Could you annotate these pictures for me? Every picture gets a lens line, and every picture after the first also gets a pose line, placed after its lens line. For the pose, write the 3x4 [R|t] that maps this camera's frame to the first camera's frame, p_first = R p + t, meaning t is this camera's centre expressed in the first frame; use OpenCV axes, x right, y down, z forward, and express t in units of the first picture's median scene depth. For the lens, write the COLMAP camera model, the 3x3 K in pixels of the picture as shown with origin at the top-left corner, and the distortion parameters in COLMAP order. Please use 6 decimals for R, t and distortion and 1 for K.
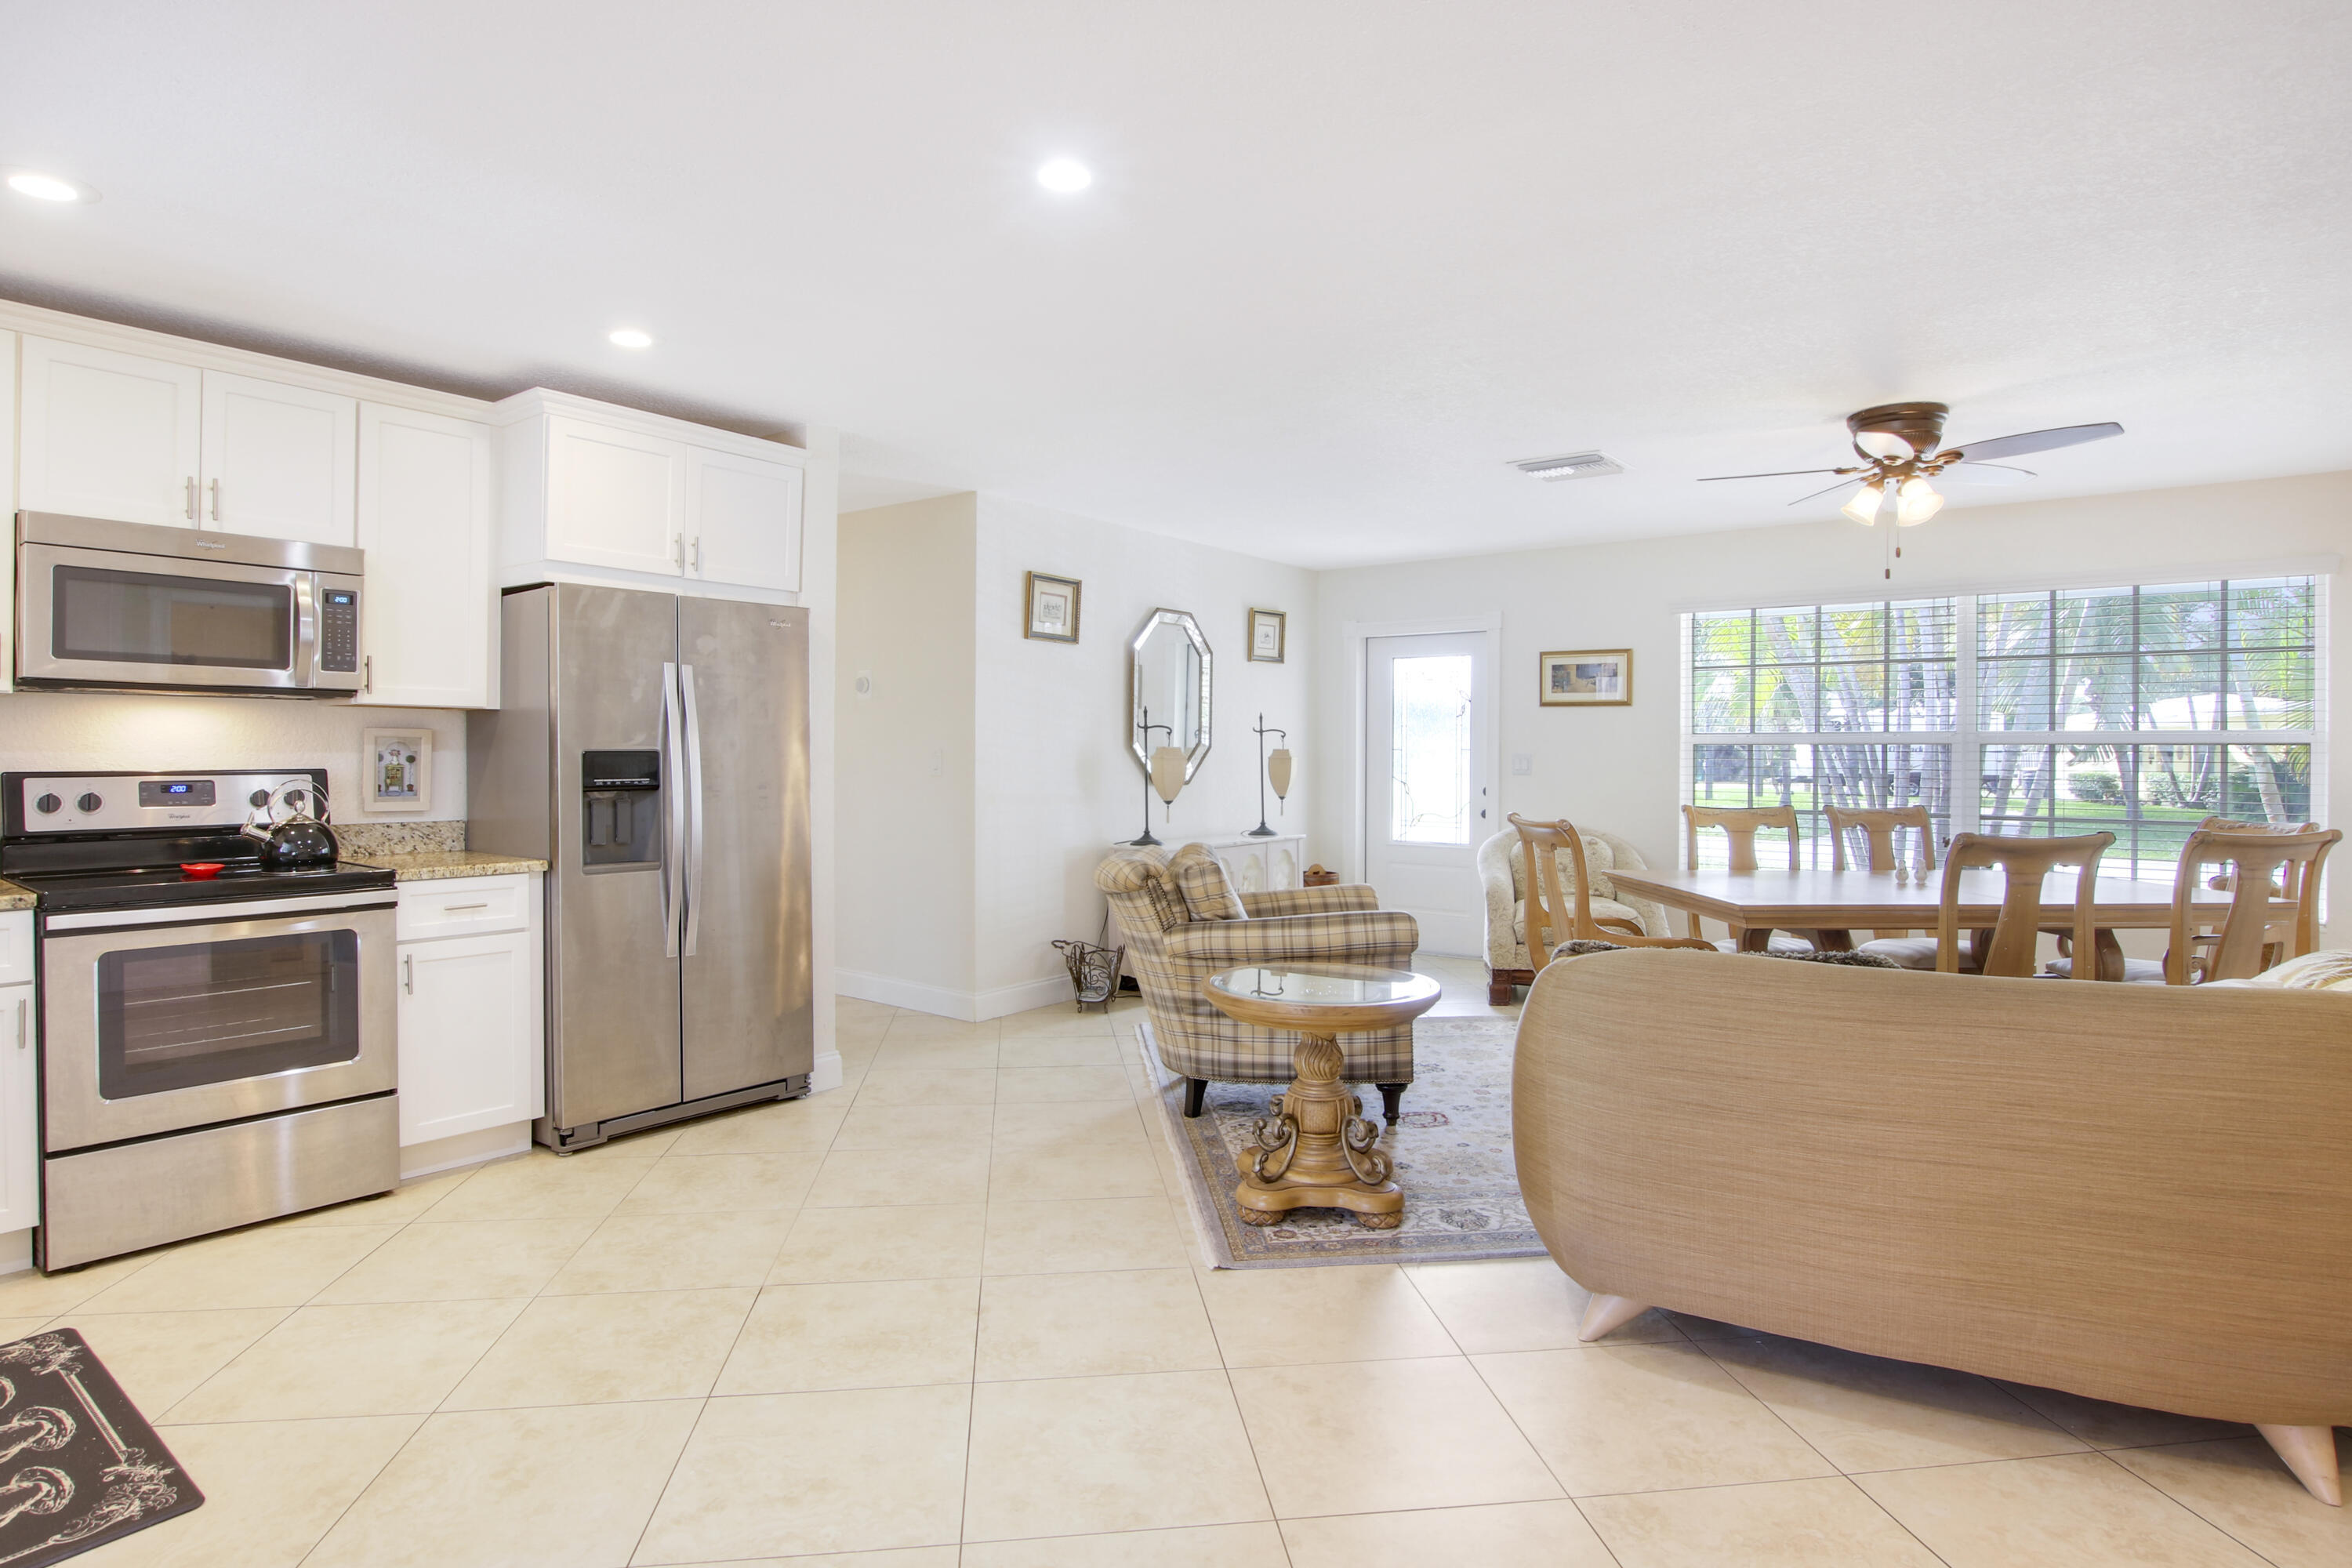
lens RADIAL K [[1248.0, 0, 1189.9], [0, 1248.0, 778.9], [0, 0, 1]] dist [-0.034102, 0.011770]
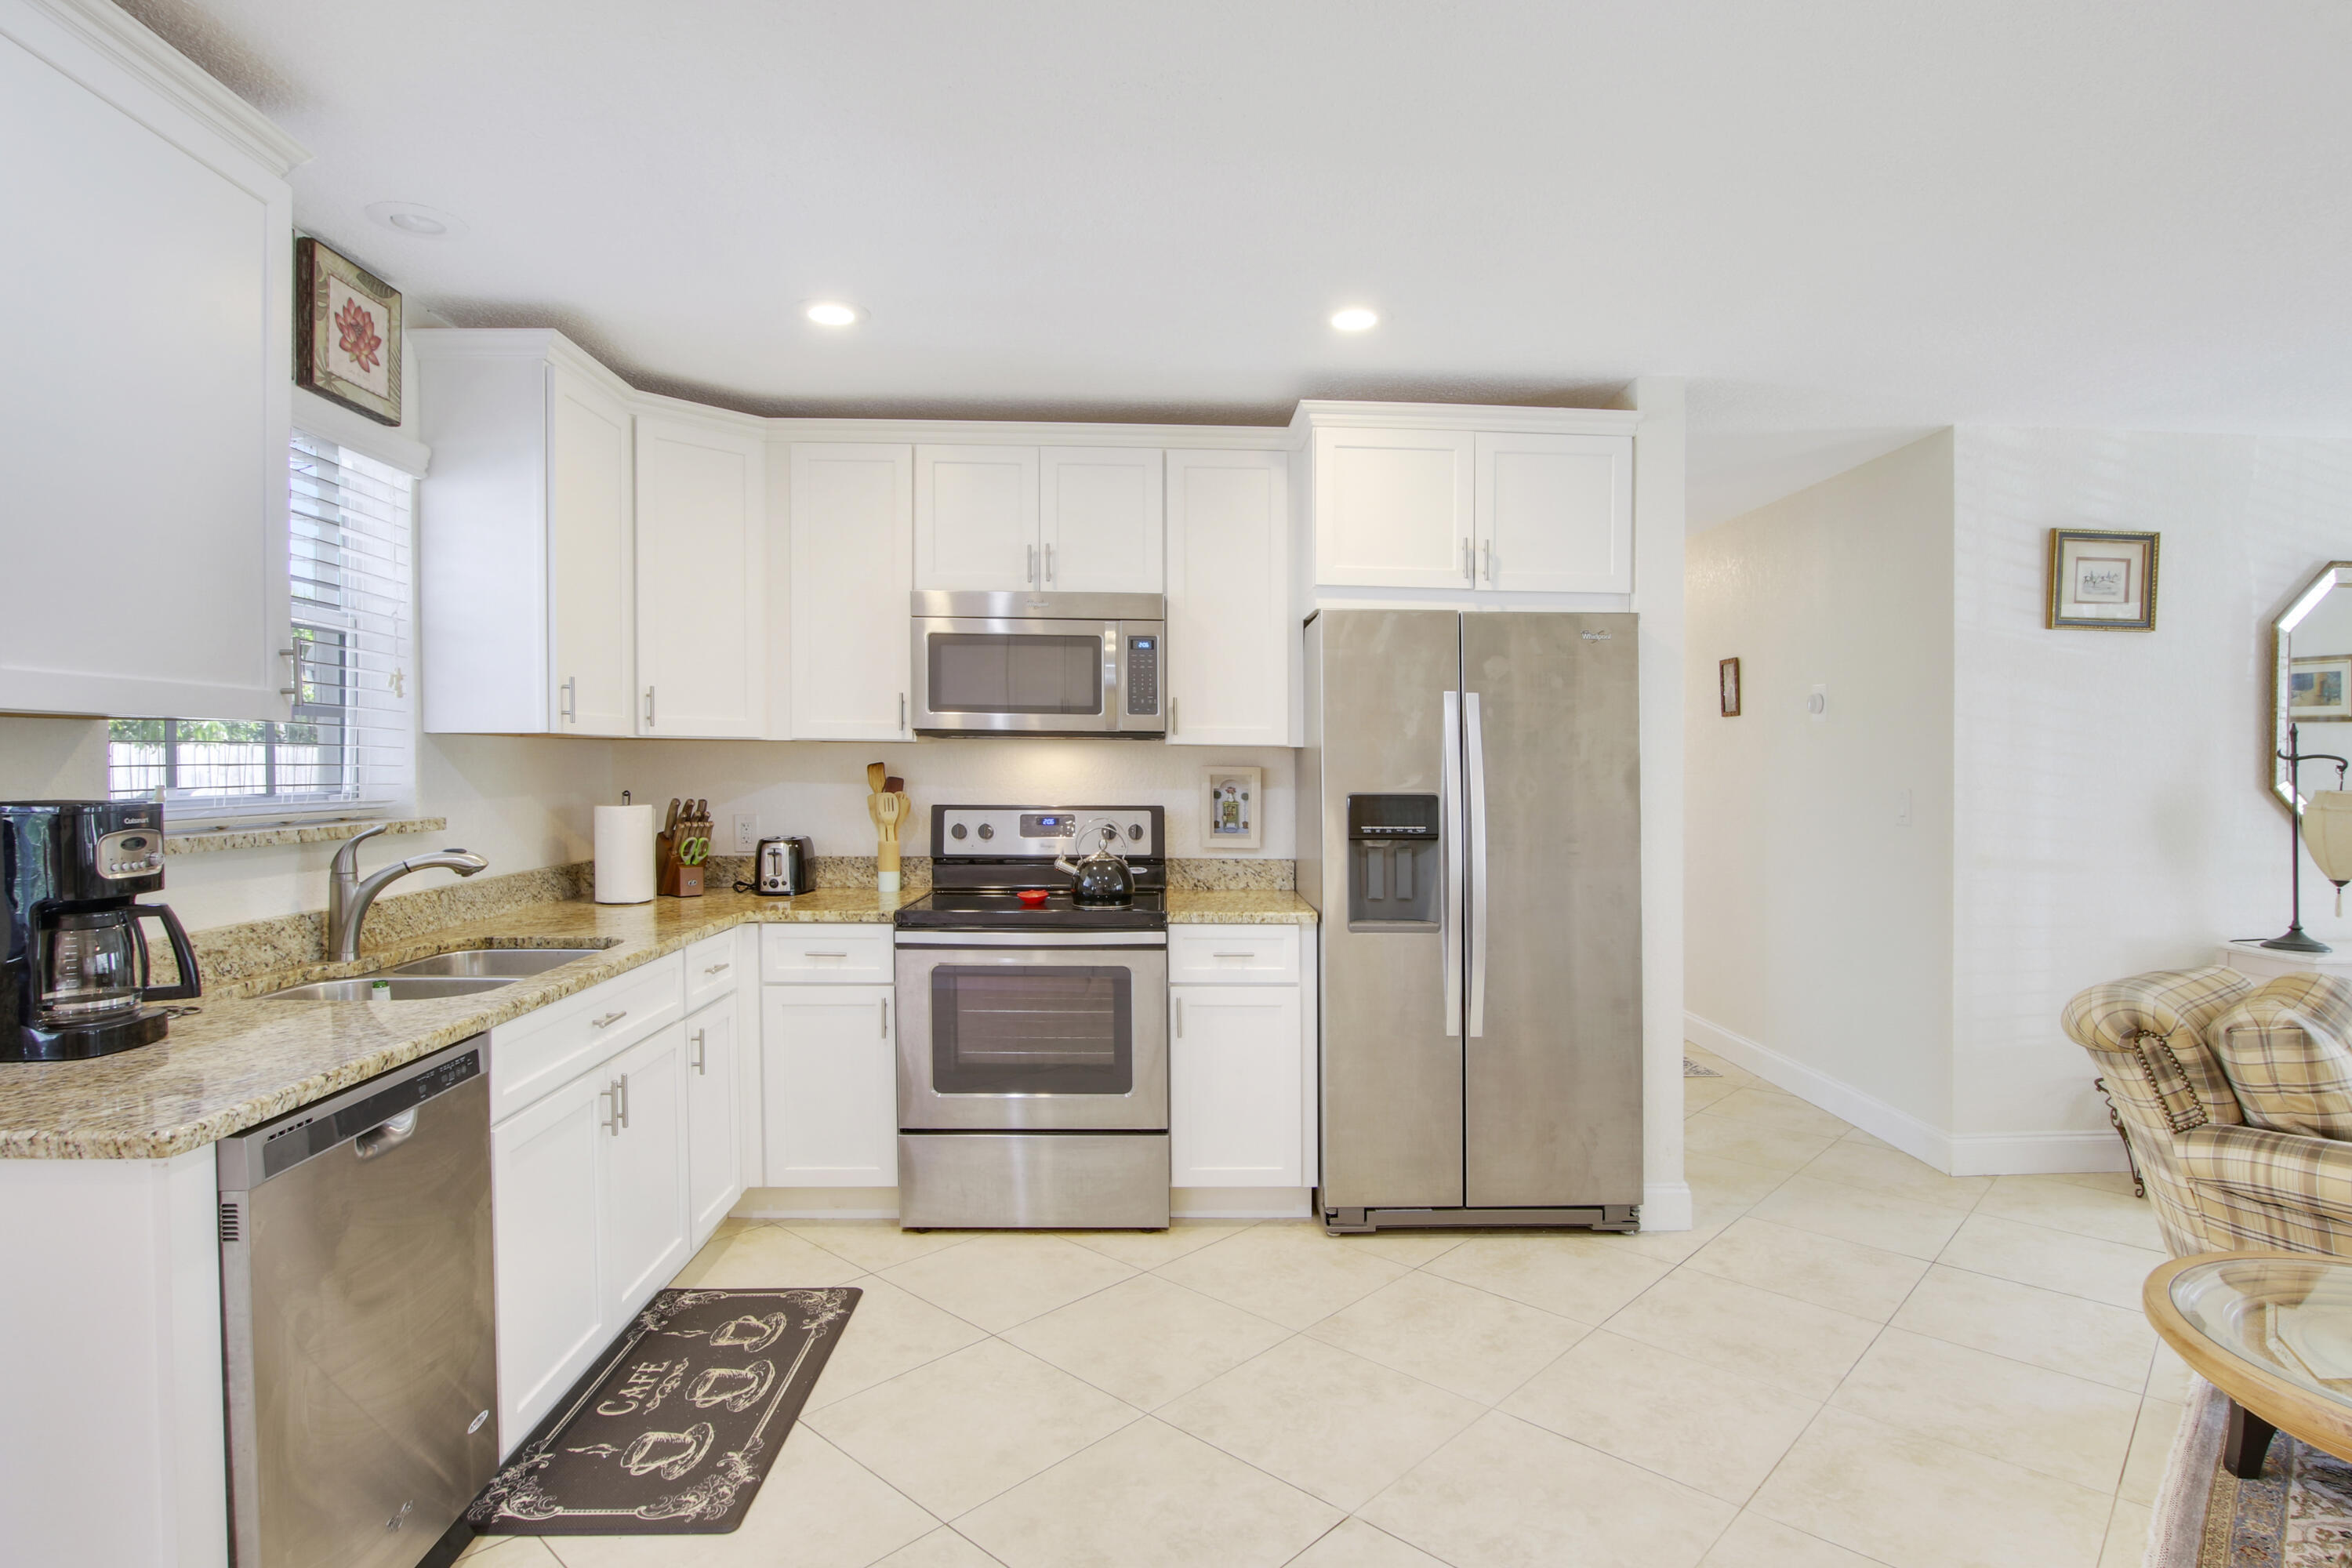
lens RADIAL K [[1248.0, 0, 1189.9], [0, 1248.0, 778.9], [0, 0, 1]] dist [-0.034102, 0.011770]
pose [[0.641935, 0.014830, -0.766616, 0.121396], [-0.022391, 0.999749, 0.000591, -0.030027], [0.766432, 0.016785, 0.642106, 0.310140]]
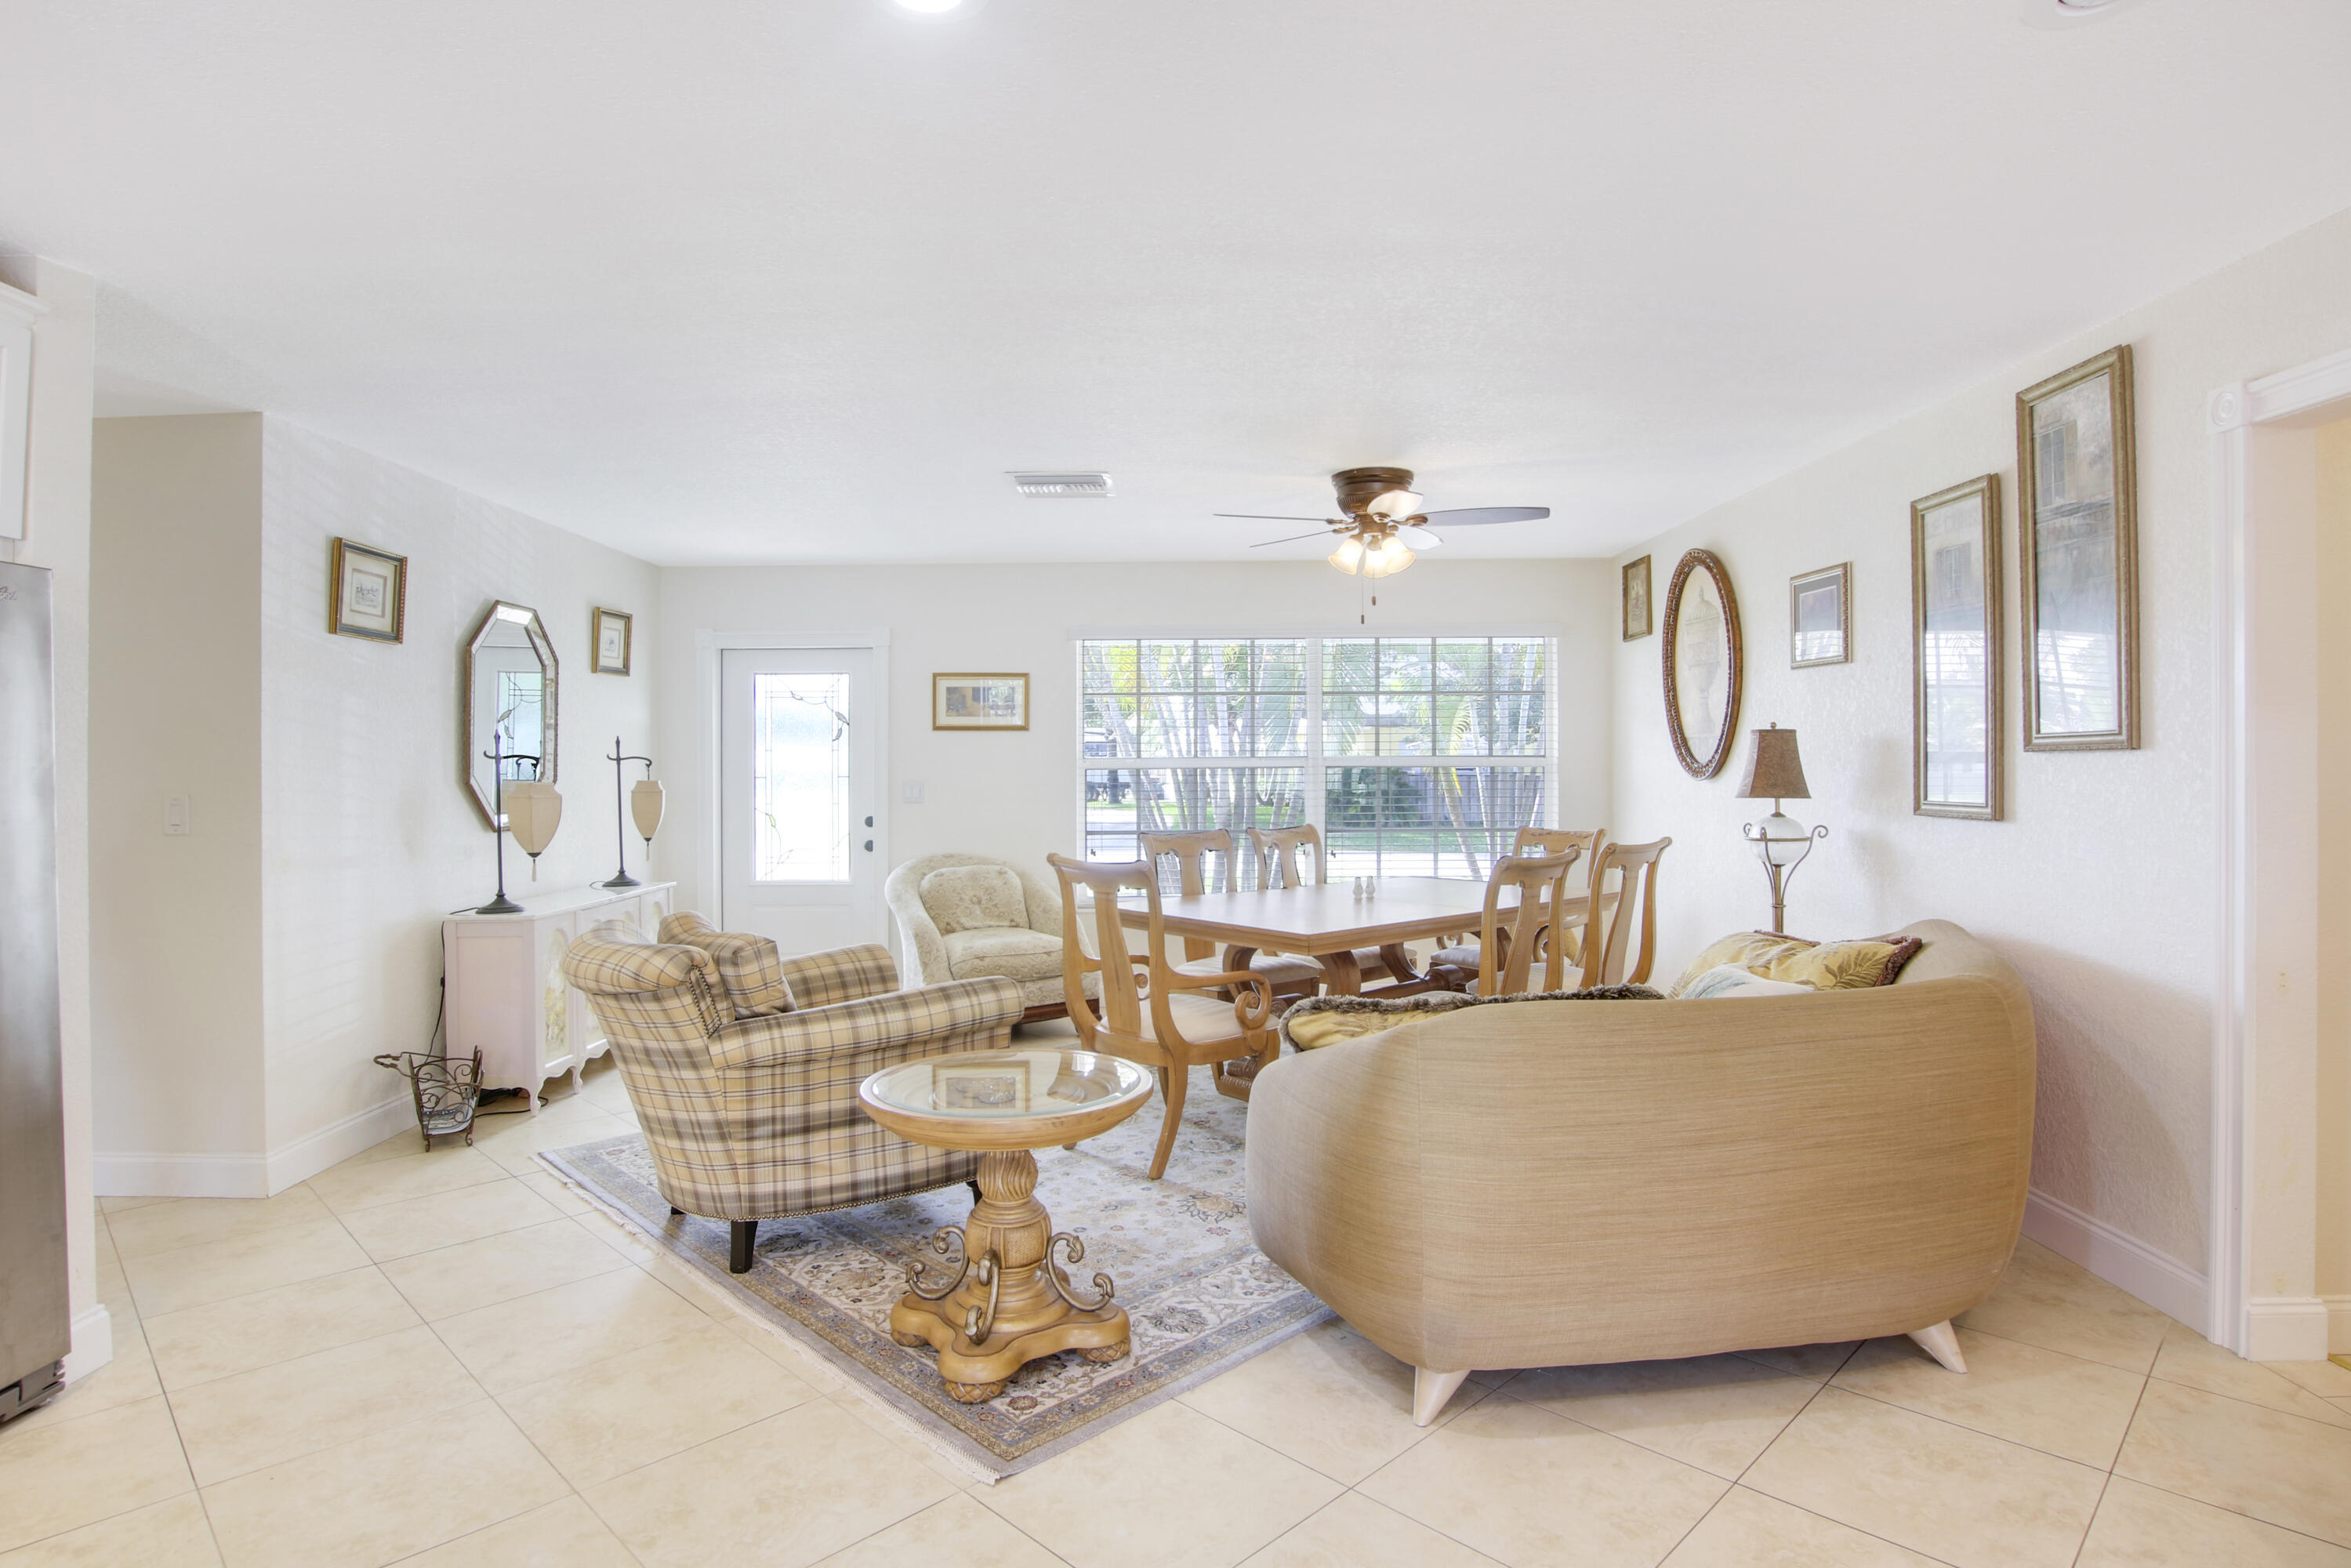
lens RADIAL K [[1240.2, 0, 1175.5], [0, 1240.2, 784.0], [0, 0, 1]] dist [-0.024594, 0.002142]
pose [[0.791421, -0.019944, 0.610946, -0.262924], [0.023093, 0.999730, 0.002721, -0.027756], [-0.610835, 0.011956, 0.791668, 0.245285]]
